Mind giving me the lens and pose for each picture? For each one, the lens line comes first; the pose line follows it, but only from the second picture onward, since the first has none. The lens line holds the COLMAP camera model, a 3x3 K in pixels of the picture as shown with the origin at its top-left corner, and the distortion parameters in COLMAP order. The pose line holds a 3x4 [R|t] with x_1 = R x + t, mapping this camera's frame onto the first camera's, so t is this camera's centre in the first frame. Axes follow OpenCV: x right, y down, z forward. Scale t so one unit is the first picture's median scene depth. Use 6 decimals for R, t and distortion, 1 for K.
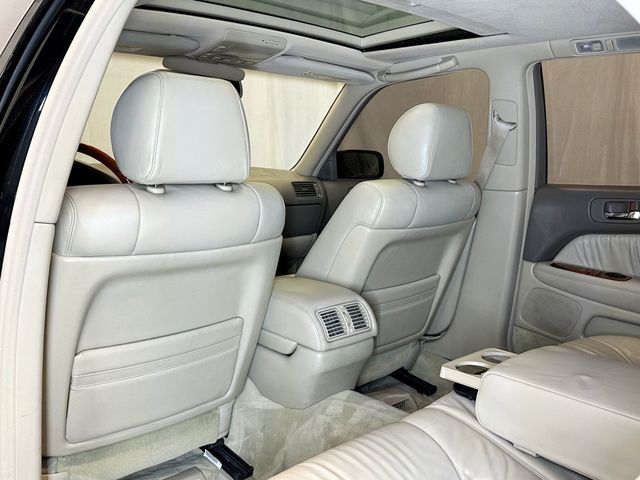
lens RADIAL K [[620.4, 0, 324.2], [0, 620.4, 237.7], [0, 0, 1]] dist [0.180784, -0.376521]
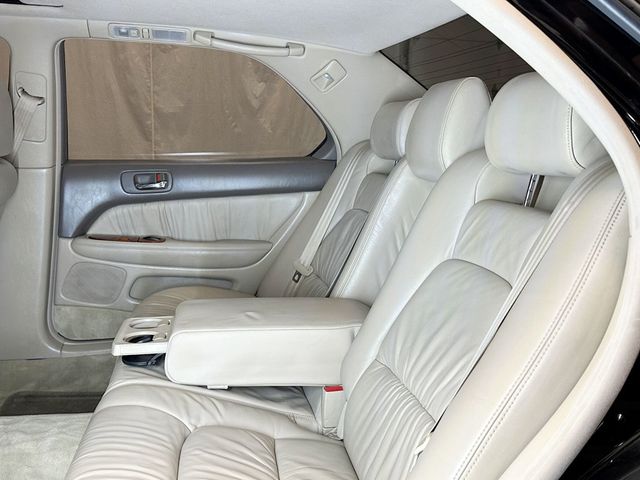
lens RADIAL K [[620.4, 0, 324.2], [0, 620.4, 237.7], [0, 0, 1]] dist [0.180784, -0.376521]
pose [[0.568568, -0.136921, 0.811161, -0.270666], [0.103963, 0.990105, 0.094256, -0.015813], [-0.816040, 0.030740, 0.577177, 0.090868]]
